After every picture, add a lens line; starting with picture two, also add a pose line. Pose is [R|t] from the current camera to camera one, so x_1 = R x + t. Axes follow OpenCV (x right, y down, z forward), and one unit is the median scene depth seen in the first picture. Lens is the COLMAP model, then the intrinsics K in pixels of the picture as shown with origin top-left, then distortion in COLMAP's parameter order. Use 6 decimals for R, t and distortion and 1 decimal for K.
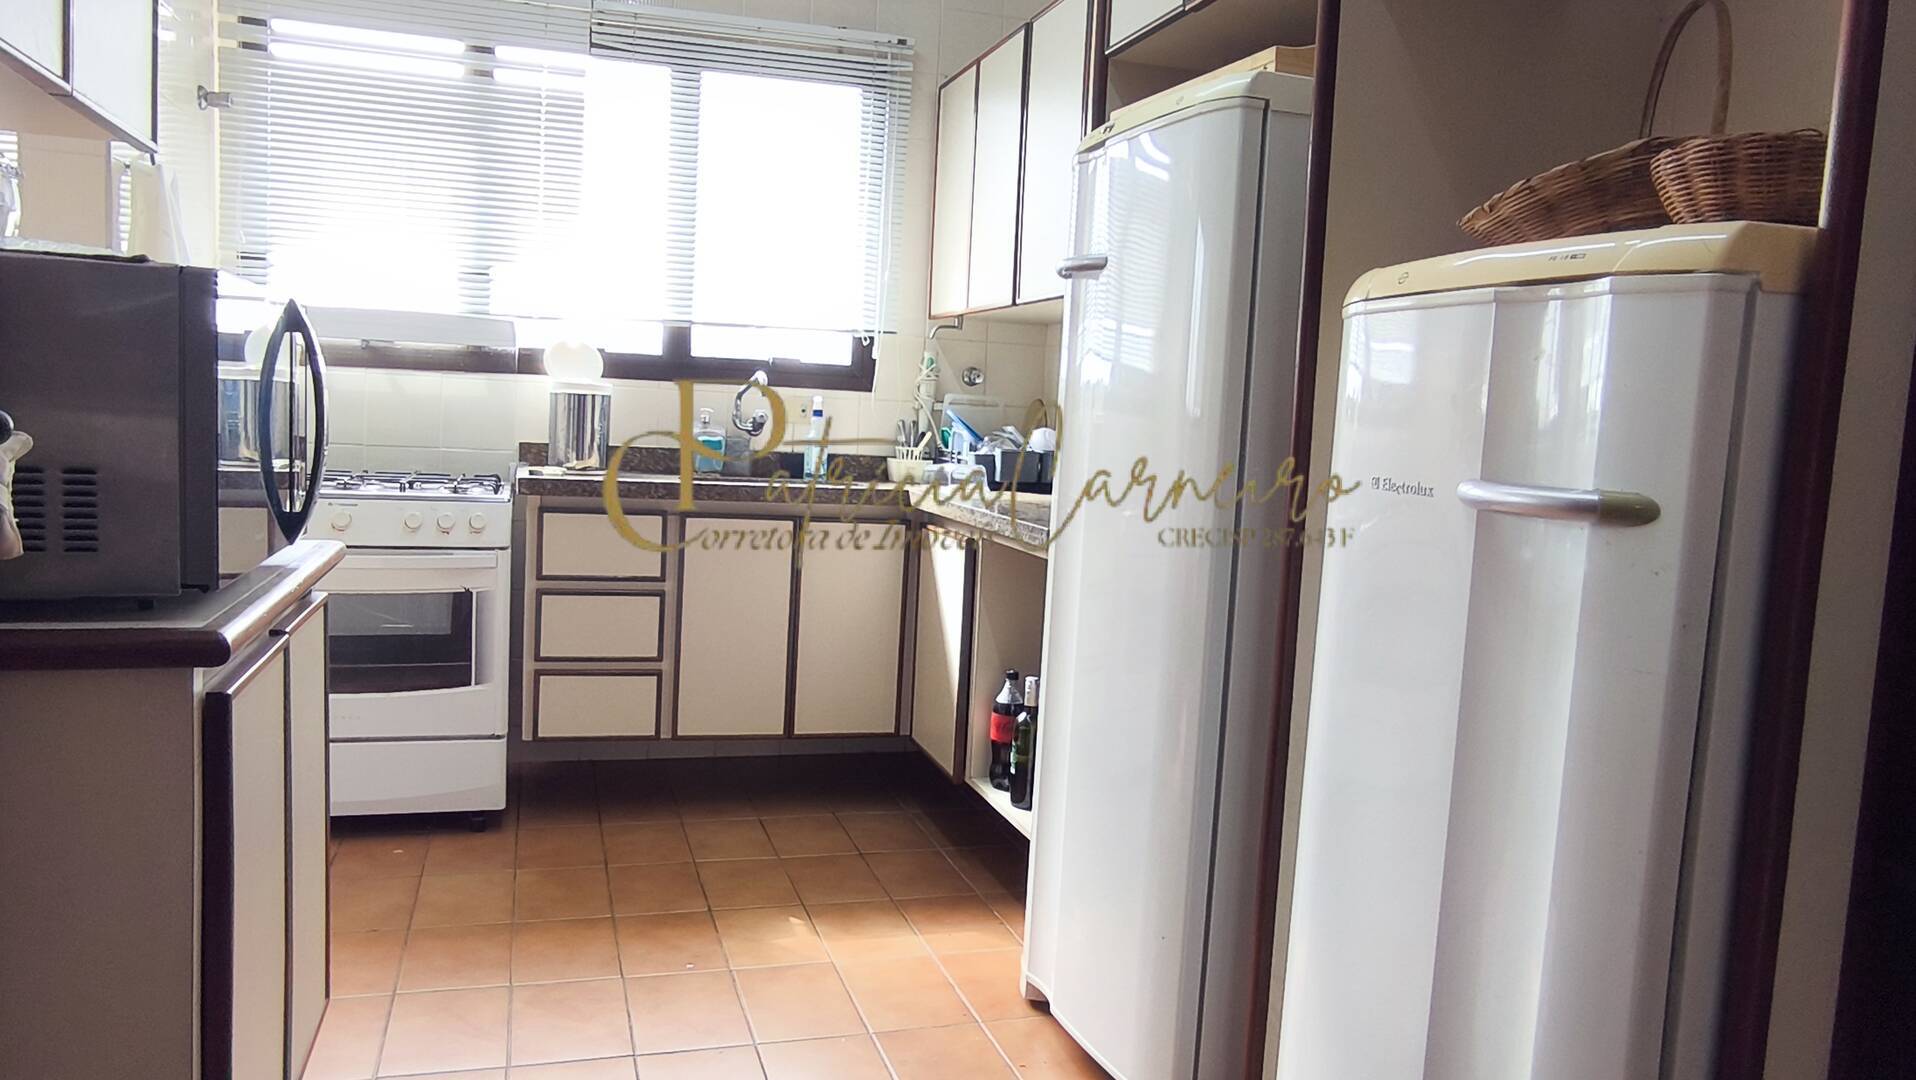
lens RADIAL K [[1331.4, 0, 940.4], [0, 1331.4, 543.1], [0, 0, 1]] dist [-0.008271, 0.012975]
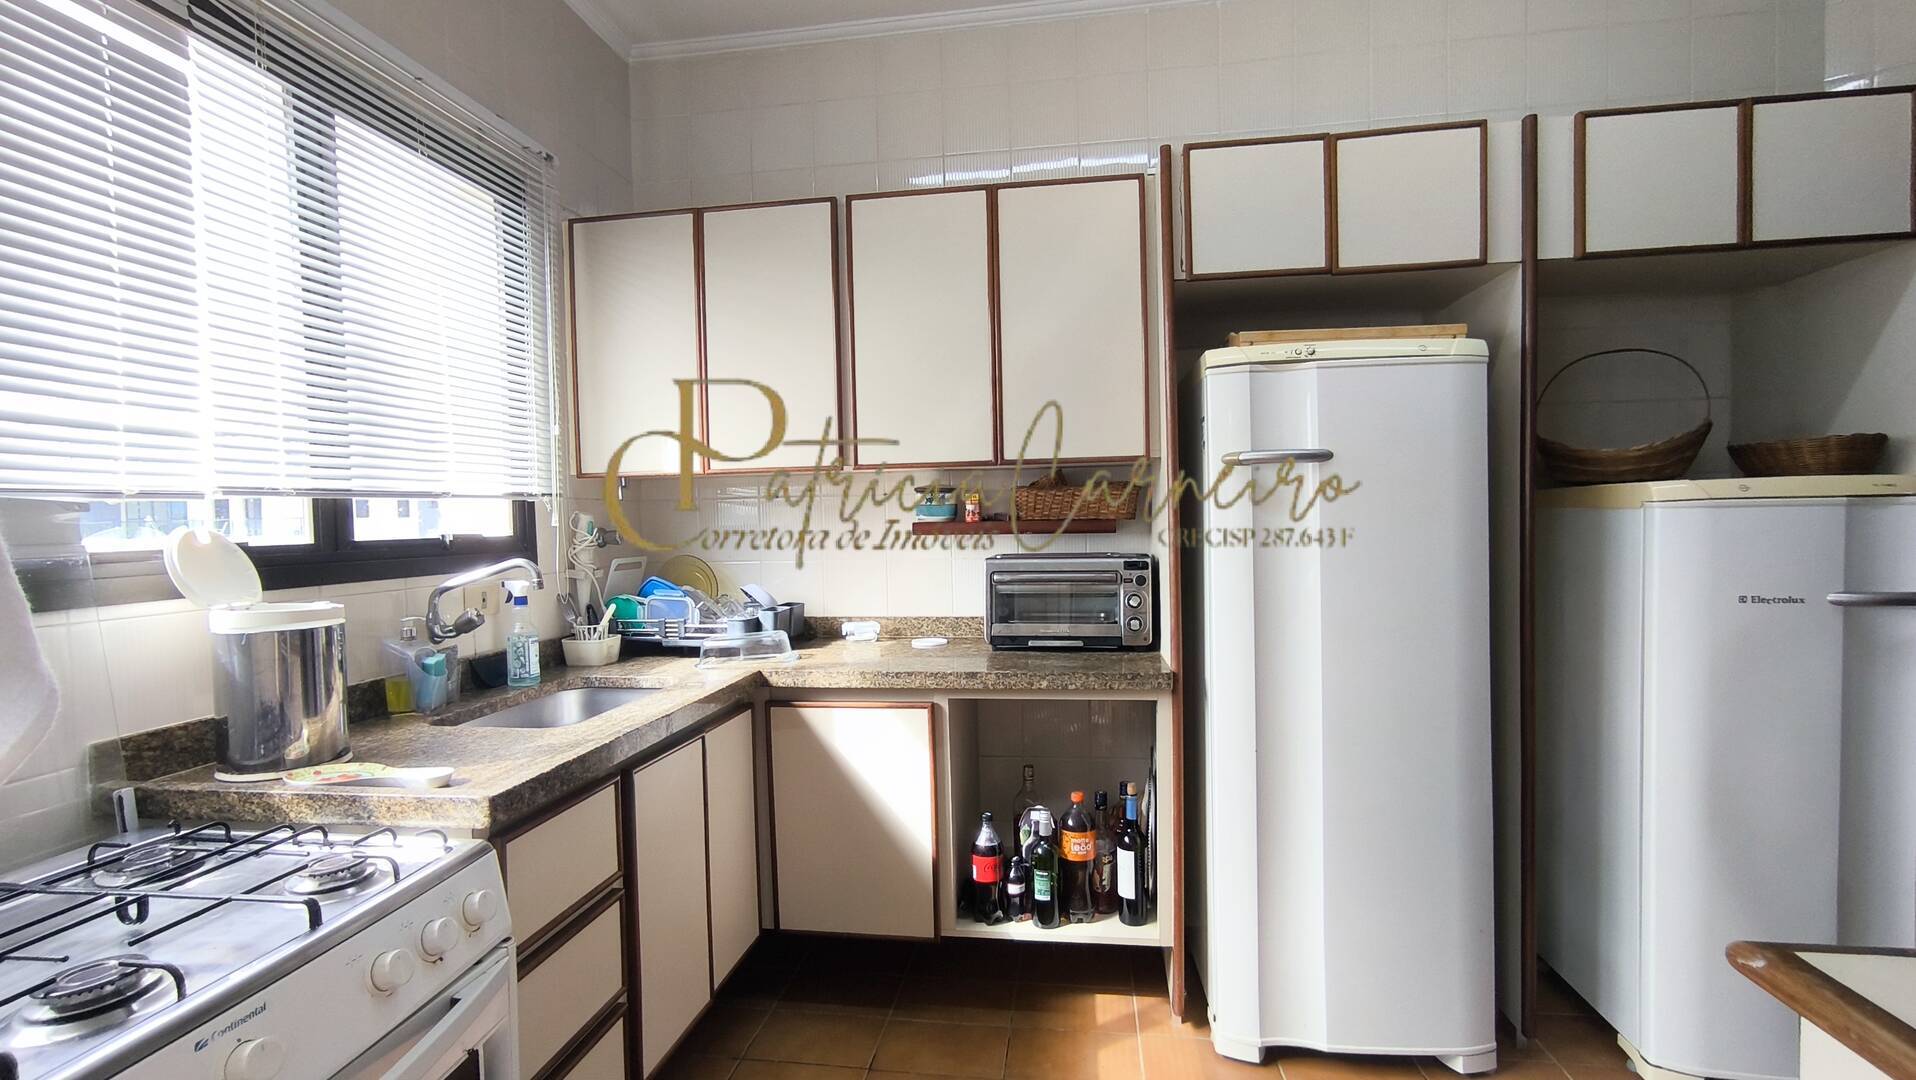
lens RADIAL K [[886.8, 0, 951.3], [0, 886.8, 537.9], [0, 0, 1]] dist [-0.002756, 0.006498]
pose [[0.417173, -0.087384, 0.904616, -0.464751], [0.131094, 0.990743, 0.035249, -0.119475], [-0.899323, 0.103884, 0.424767, 0.551146]]
